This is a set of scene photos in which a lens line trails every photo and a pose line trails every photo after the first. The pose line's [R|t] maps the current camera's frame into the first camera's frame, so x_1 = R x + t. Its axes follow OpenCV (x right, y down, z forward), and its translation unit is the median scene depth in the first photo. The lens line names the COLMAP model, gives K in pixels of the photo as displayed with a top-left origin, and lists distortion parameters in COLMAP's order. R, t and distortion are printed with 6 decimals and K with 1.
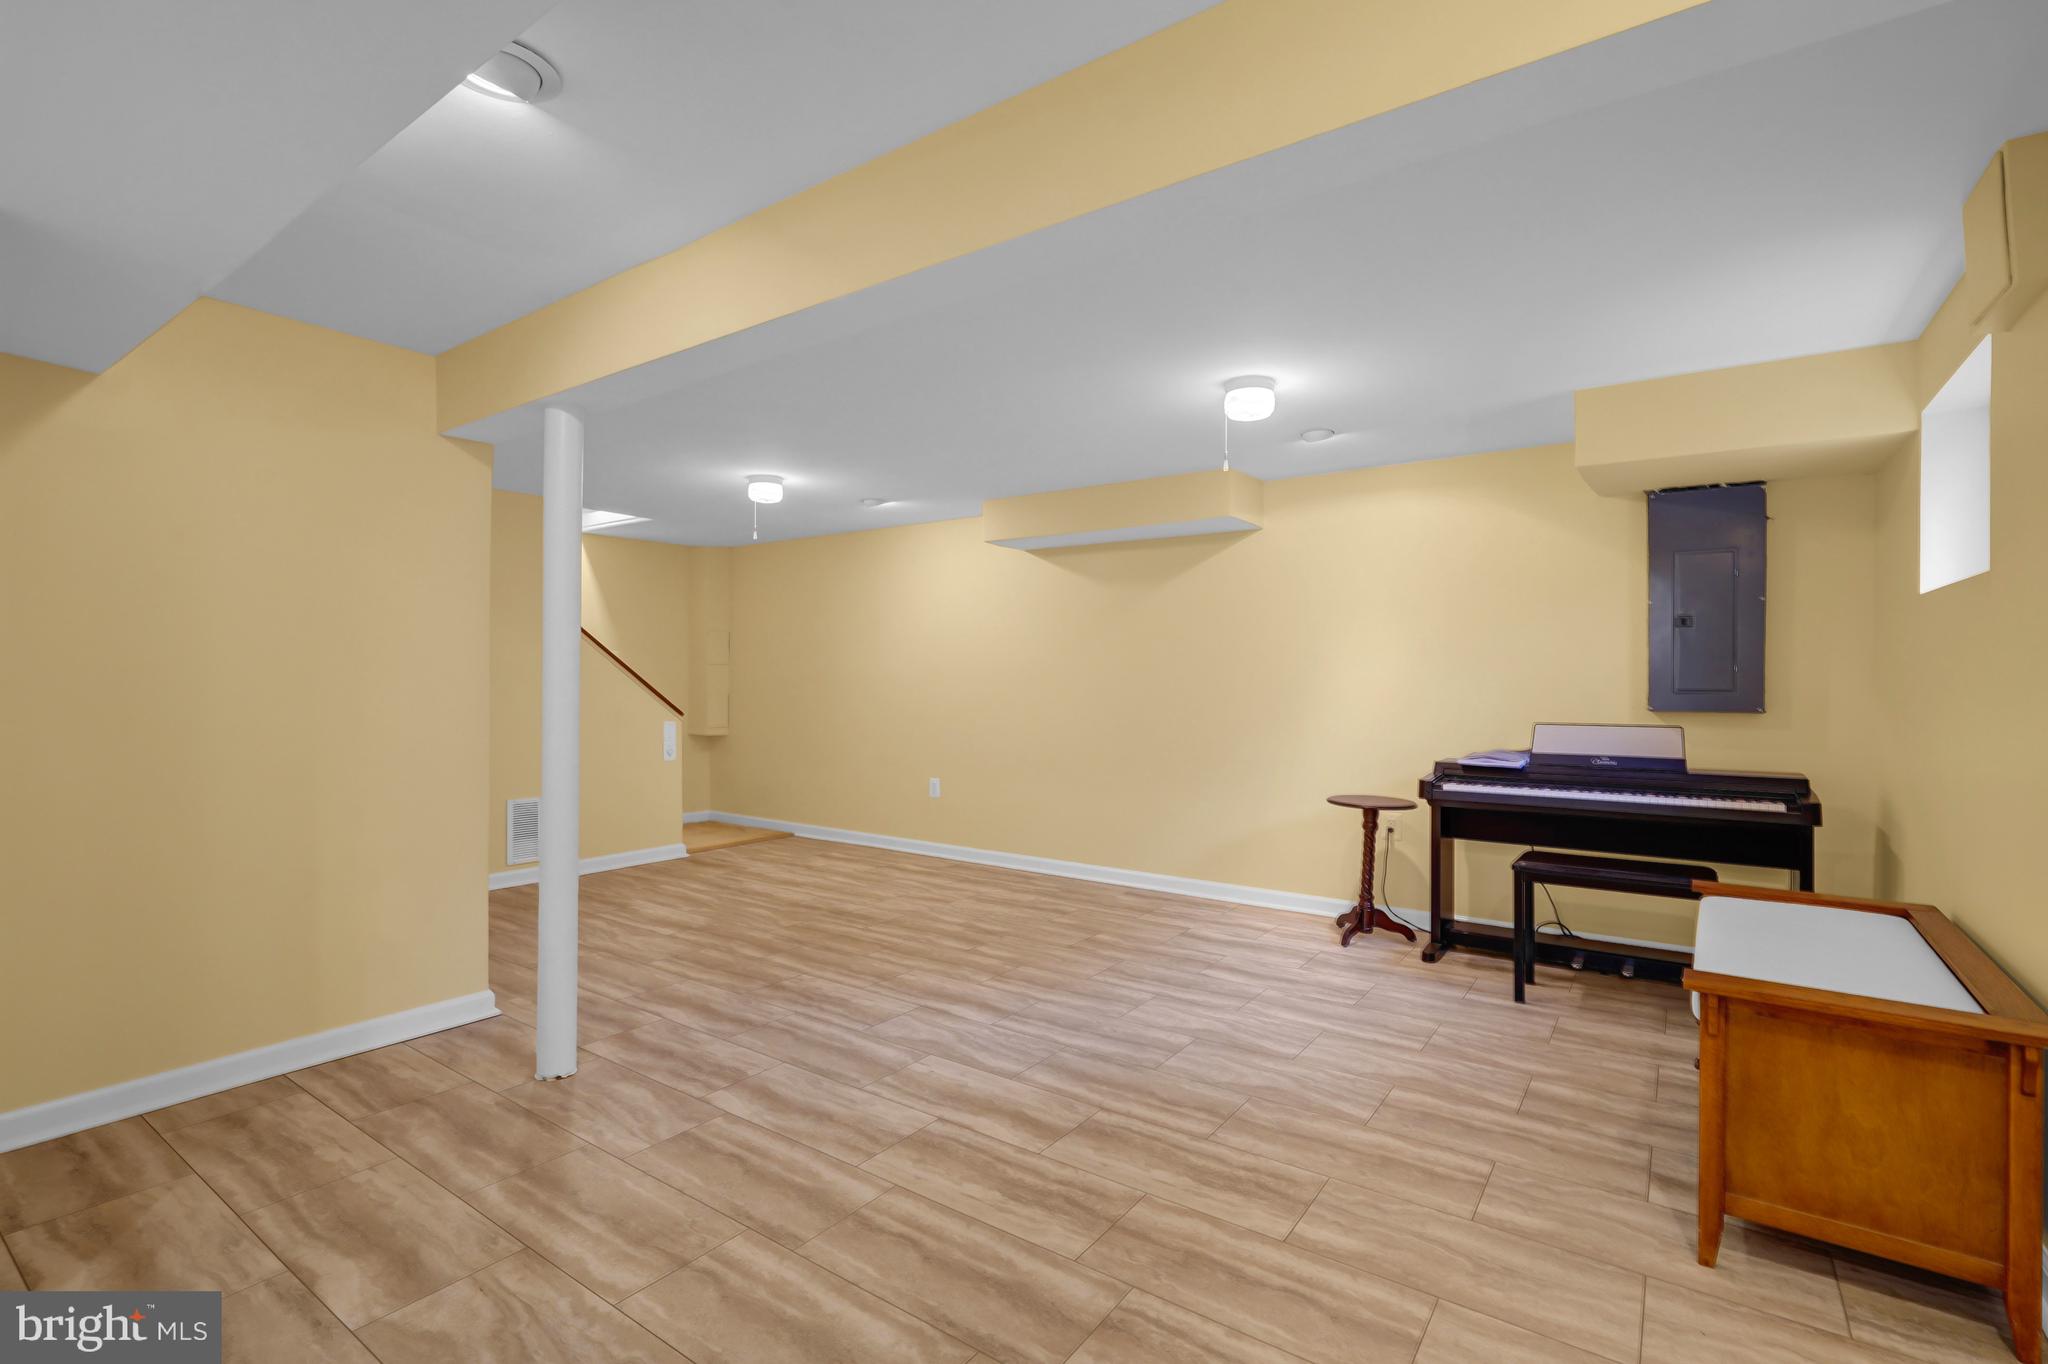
lens RADIAL K [[941.2, 0, 1021.3], [0, 941.2, 678.1], [0, 0, 1]] dist [0.001428, 0.001710]
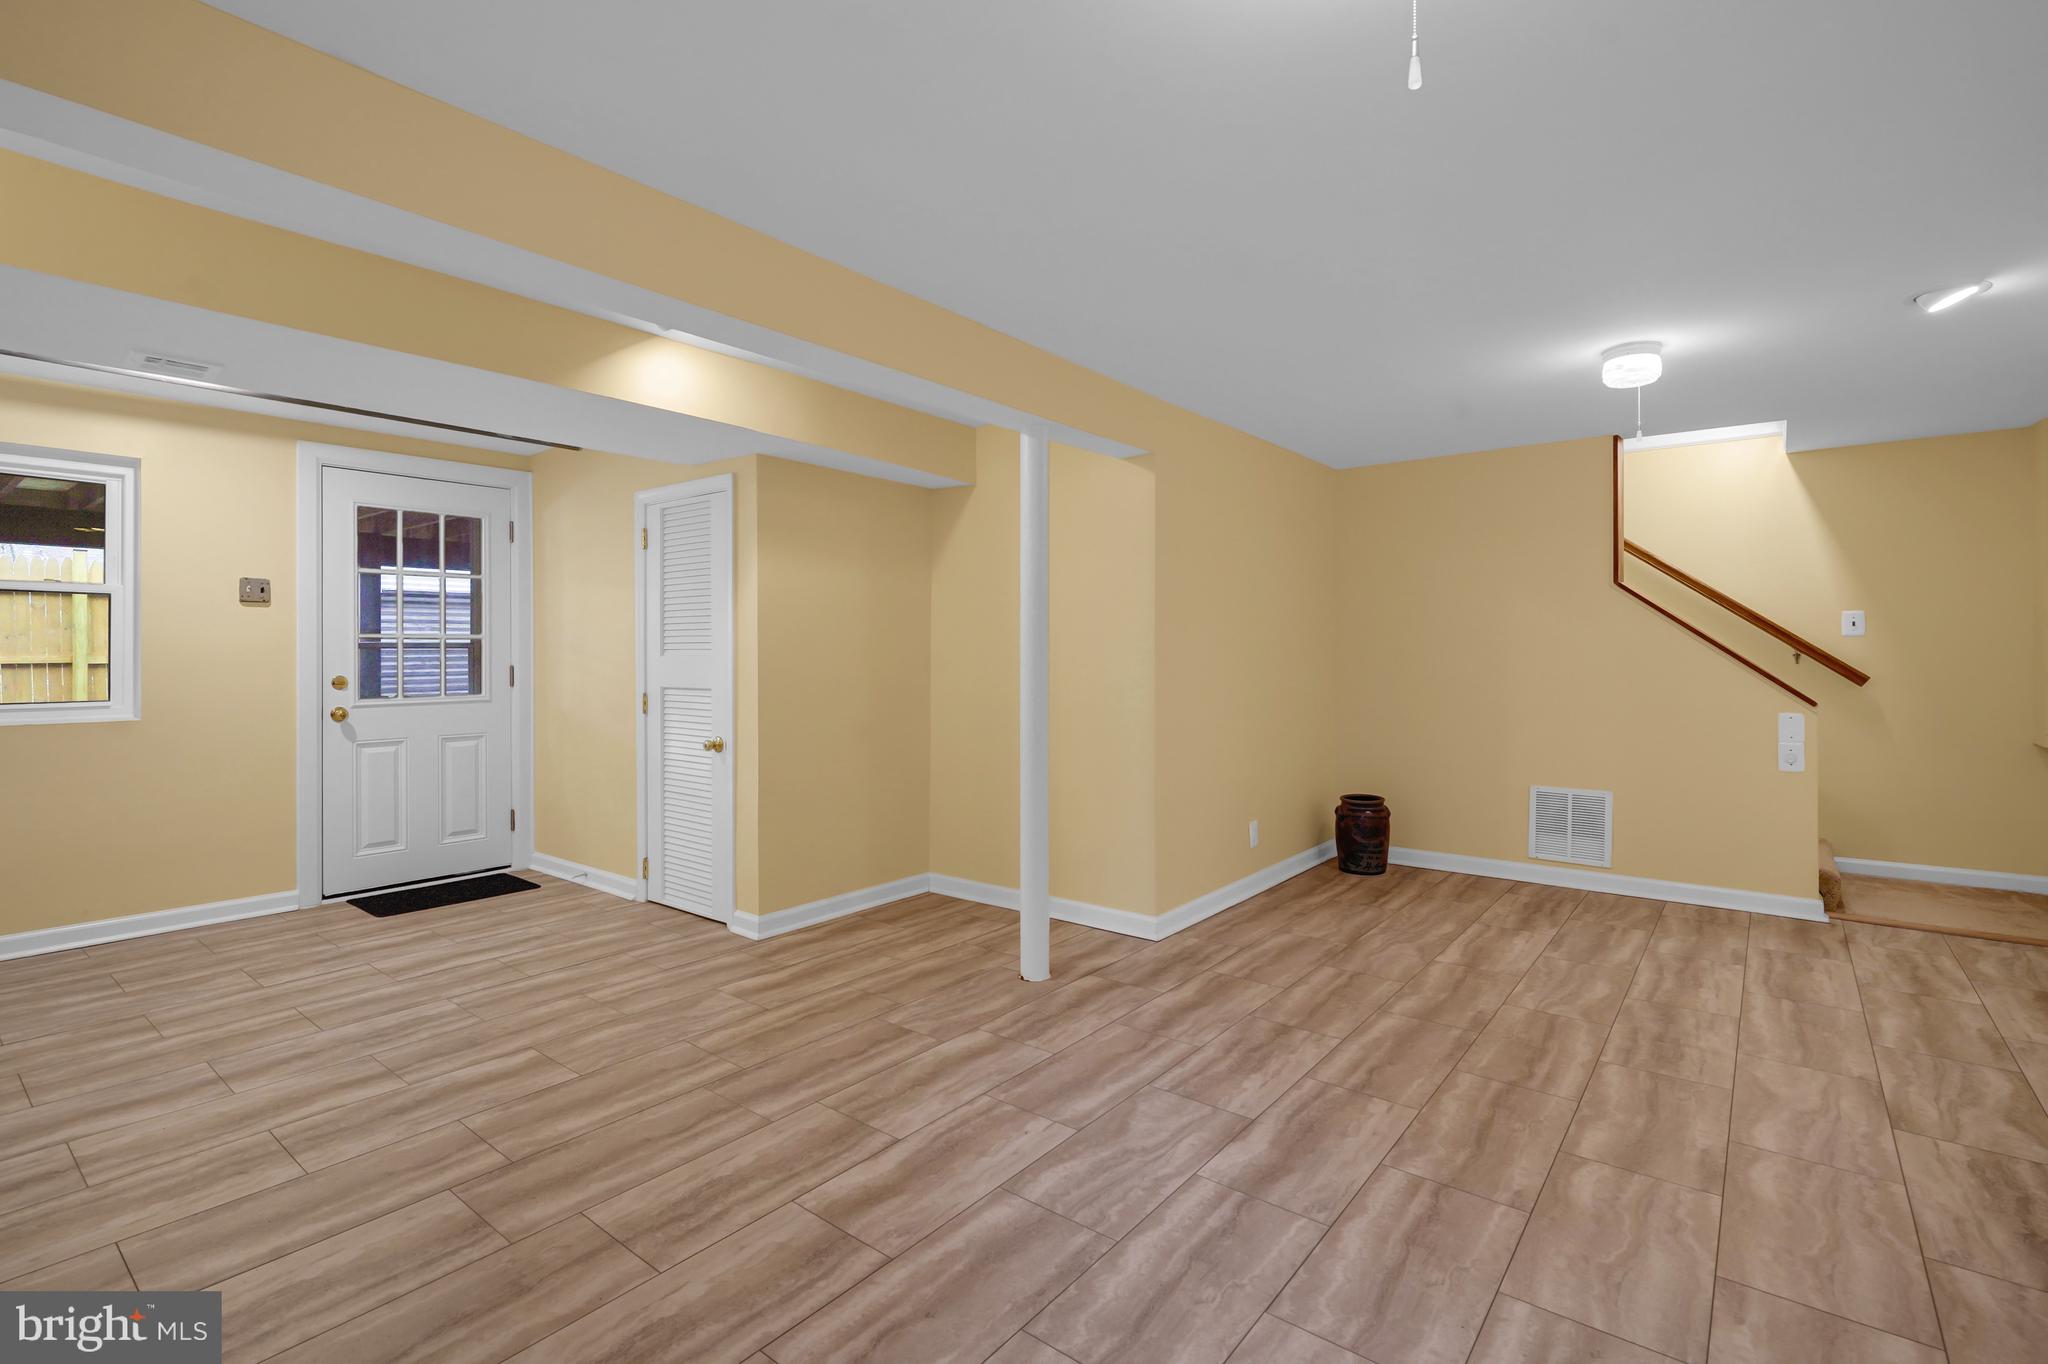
lens RADIAL K [[941.2, 0, 1012.0], [0, 941.2, 656.1], [0, 0, 1]] dist [0.001428, 0.001710]
pose [[-0.060580, -0.003316, -0.998158, 0.687779], [0.006998, 0.999968, -0.003747, 0.009067], [0.998139, -0.007212, -0.060555, 0.996515]]
